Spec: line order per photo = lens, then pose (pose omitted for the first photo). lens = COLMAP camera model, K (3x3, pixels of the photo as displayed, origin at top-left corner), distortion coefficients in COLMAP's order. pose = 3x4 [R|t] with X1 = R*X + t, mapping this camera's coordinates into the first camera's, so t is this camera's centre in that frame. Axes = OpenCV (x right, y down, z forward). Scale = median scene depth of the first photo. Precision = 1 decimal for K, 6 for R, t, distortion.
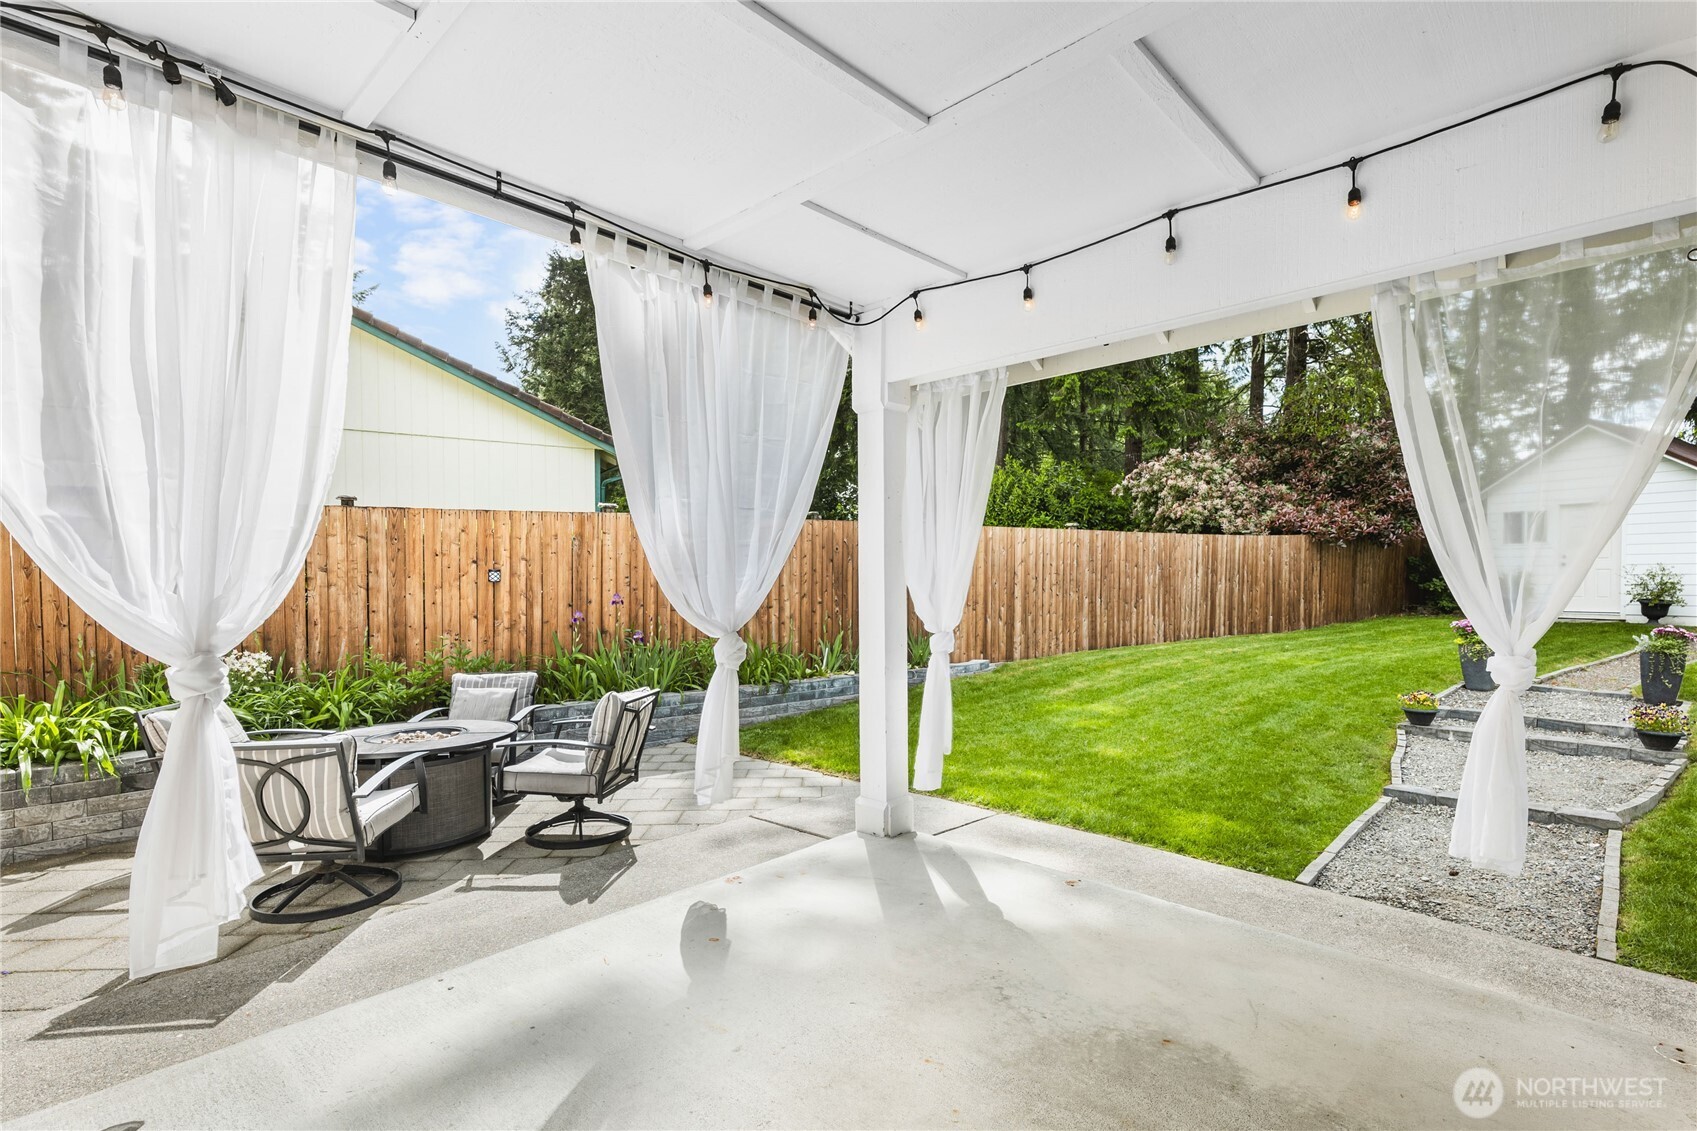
lens RADIAL K [[798.7, 0, 854.3], [0, 798.7, 579.3], [0, 0, 1]] dist [-0.000790, 0.003696]
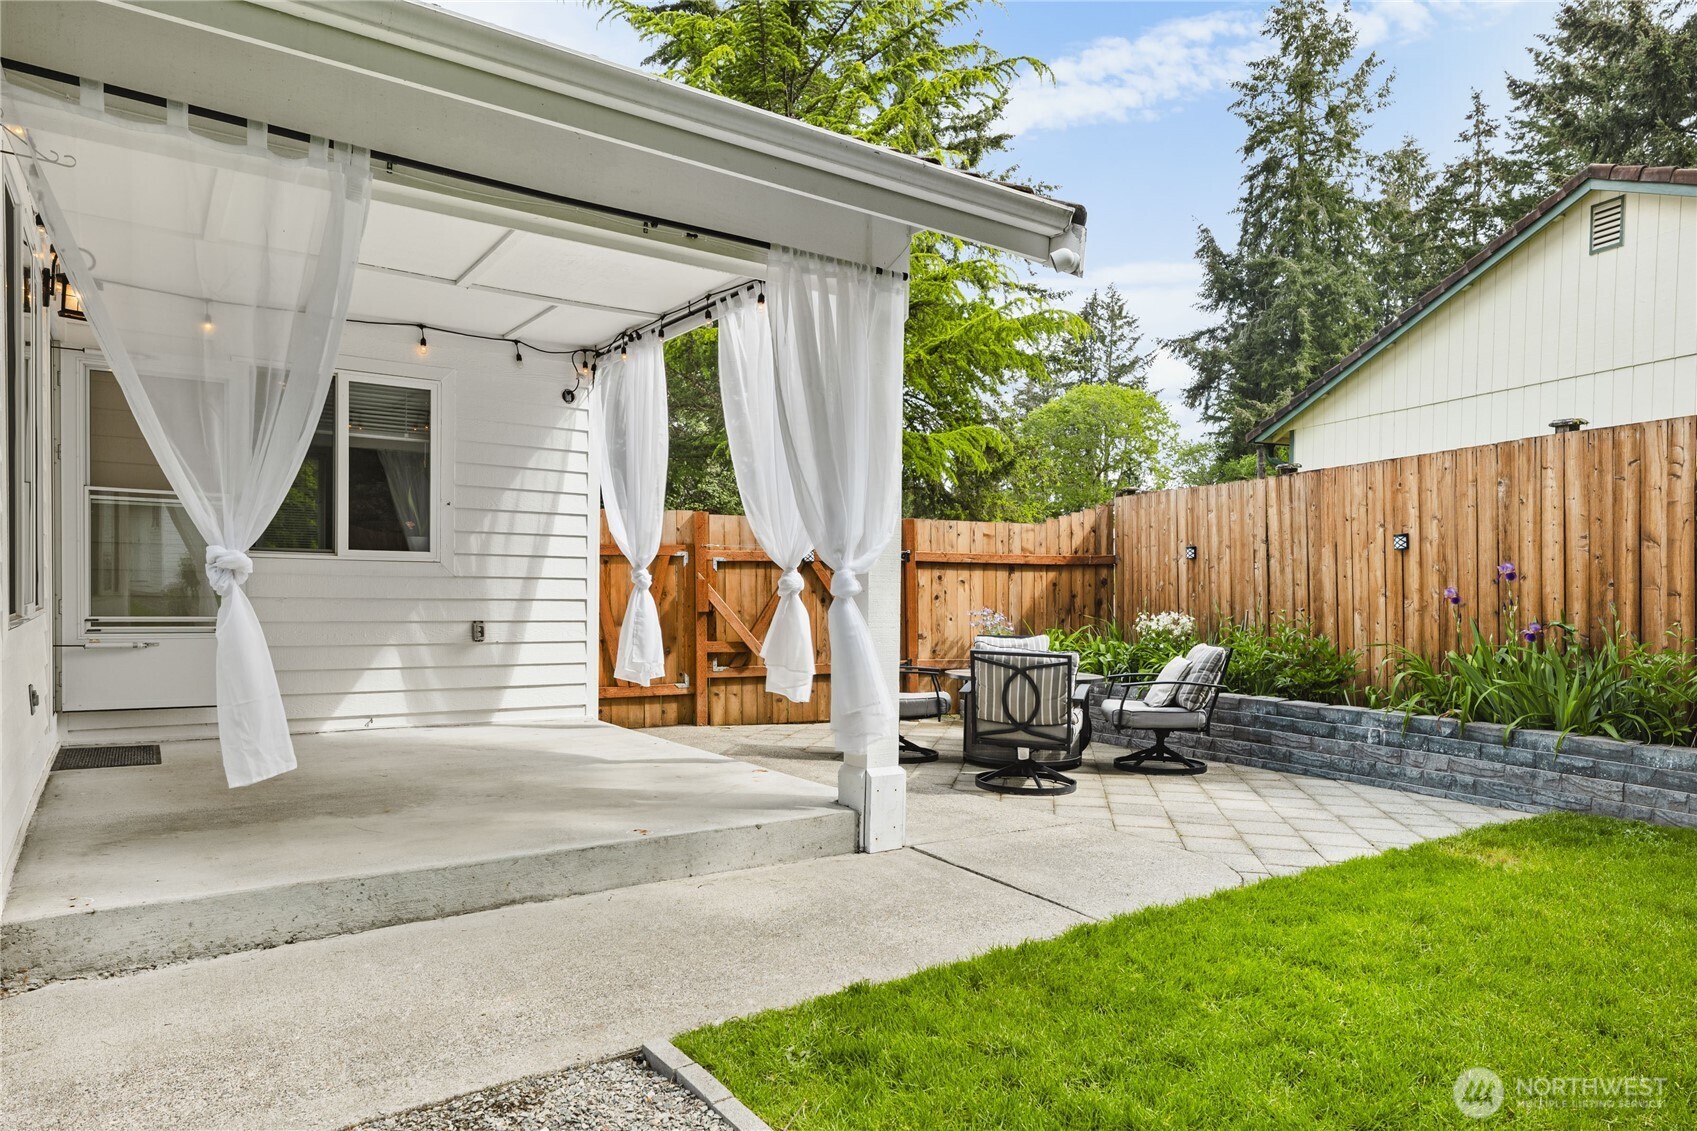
lens RADIAL K [[1034.8, 0, 841.2], [0, 1034.8, 599.2], [0, 0, 1]] dist [0.000360, 0.002910]
pose [[-0.234586, 0.012887, -0.972010, 0.638678], [-0.008252, 0.999850, 0.015247, 0.039280], [0.972060, 0.011598, -0.234445, 0.688050]]
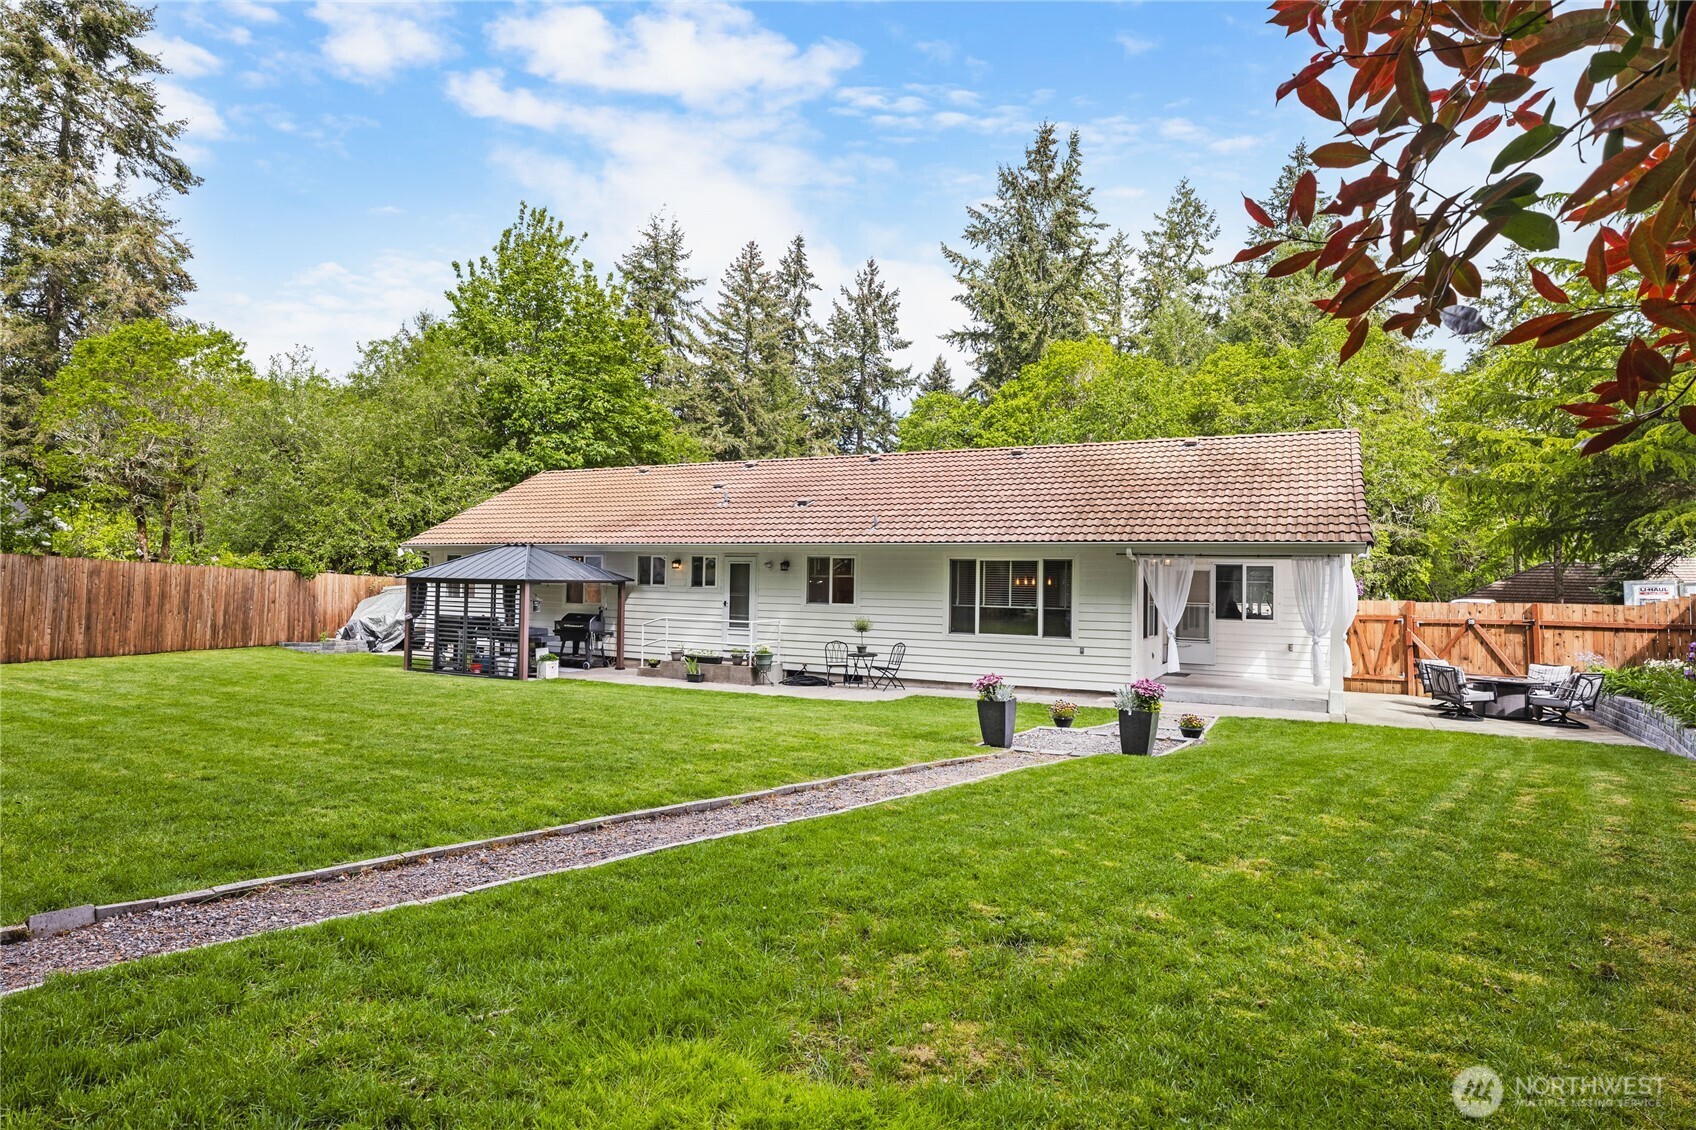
lens RADIAL K [[923.0, 0, 834.1], [0, 923.0, 553.6], [0, 0, 1]] dist [0.003587, -0.003232]
pose [[-0.966603, -0.023048, -0.255239, 1.606424], [-0.014680, 0.999292, -0.034643, -0.061166], [0.255857, -0.029739, -0.966257, 2.225850]]
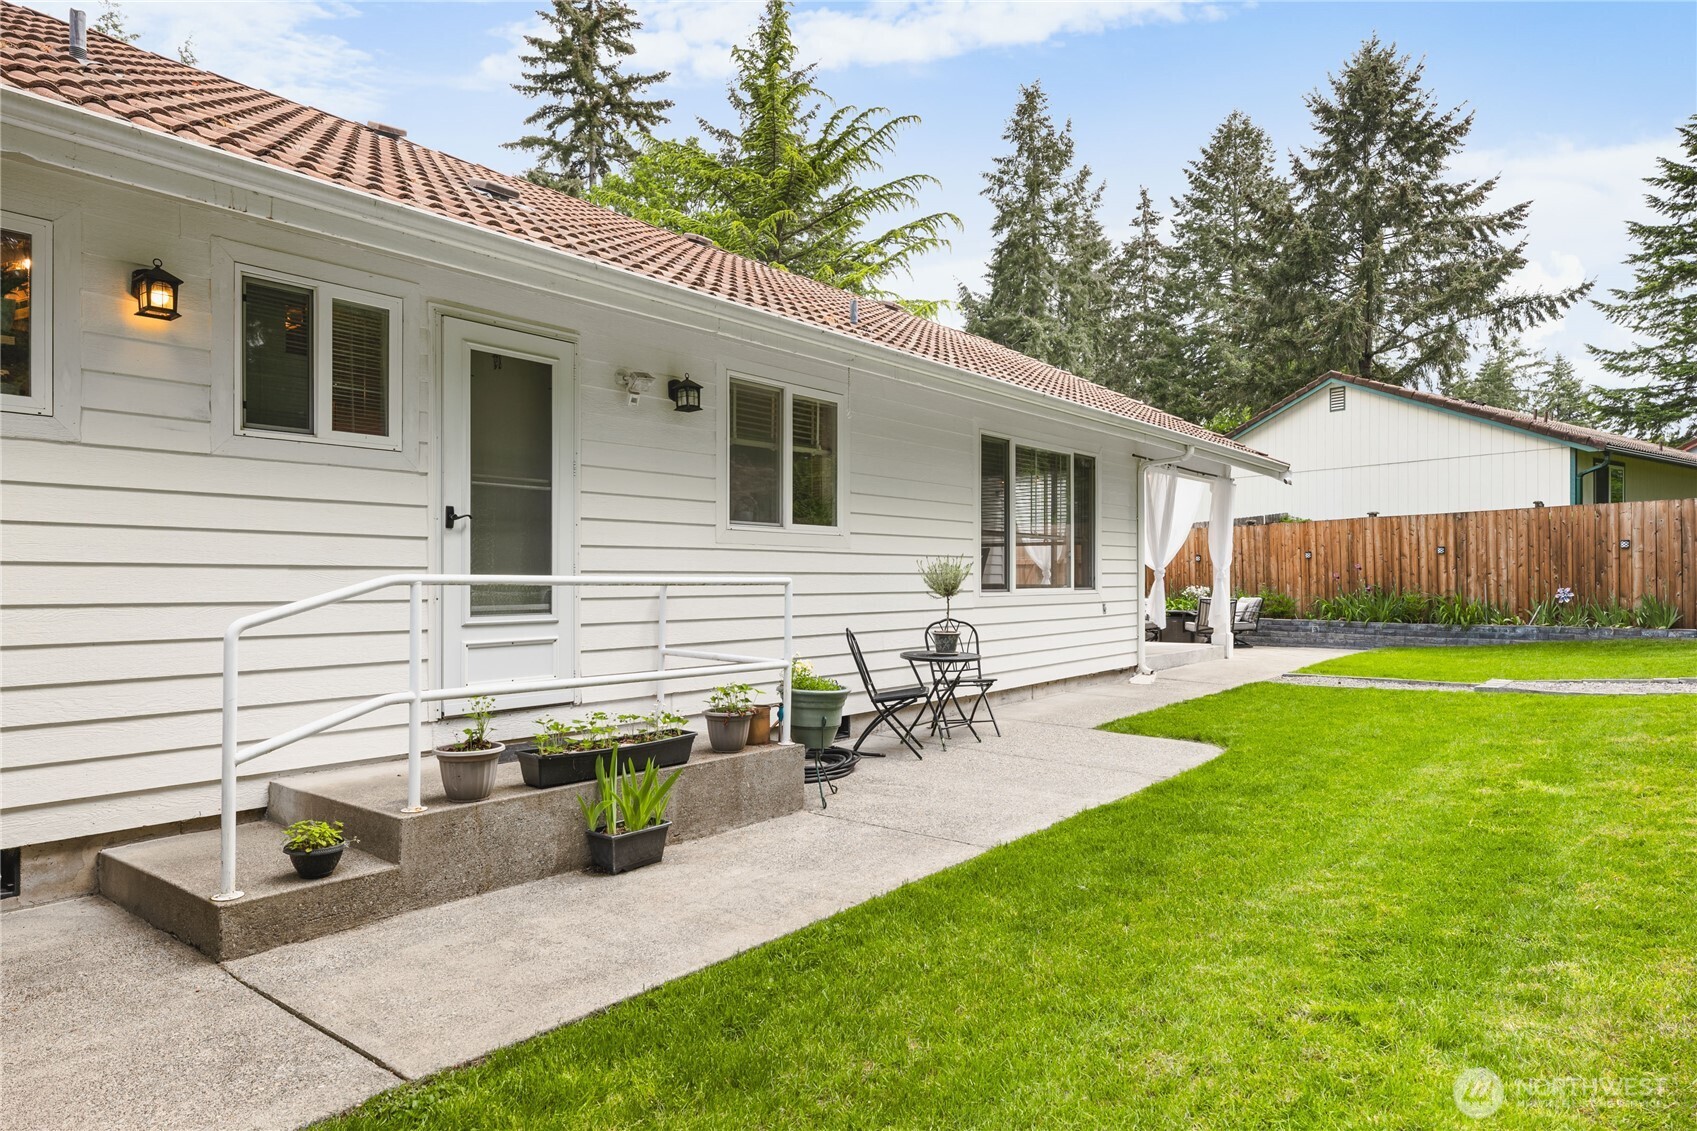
lens RADIAL K [[1034.8, 0, 837.9], [0, 1034.8, 555.1], [0, 0, 1]] dist [0.000360, 0.002910]
pose [[0.056648, -0.020283, -0.998188, 1.944932], [0.005150, 0.999786, -0.020023, 0.039060], [0.998381, -0.004006, 0.056740, -0.277902]]
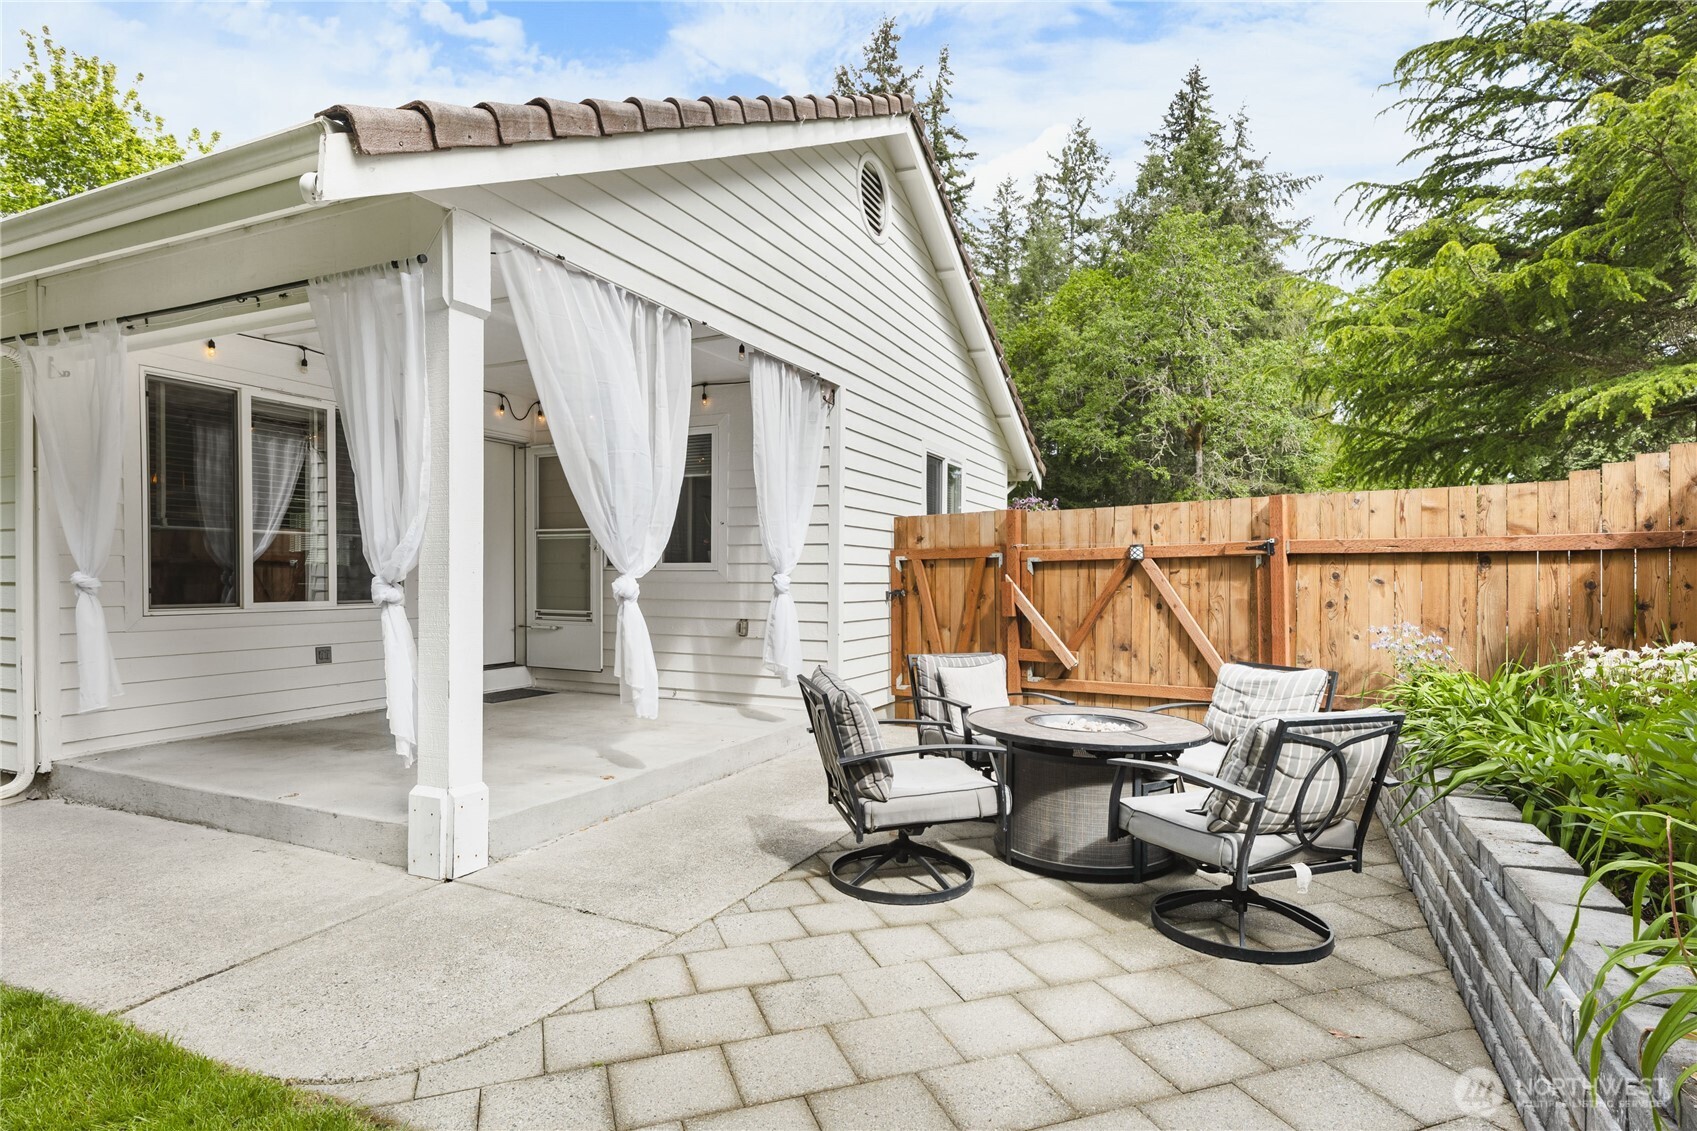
lens RADIAL K [[878.1, 0, 860.3], [0, 878.1, 593.0], [0, 0, 1]] dist [0.001676, -0.000879]
pose [[-0.951268, 0.006586, -0.308296, -0.041791], [0.001689, 0.999868, 0.016148, 0.032310], [0.308362, 0.014841, -0.951153, 1.106598]]
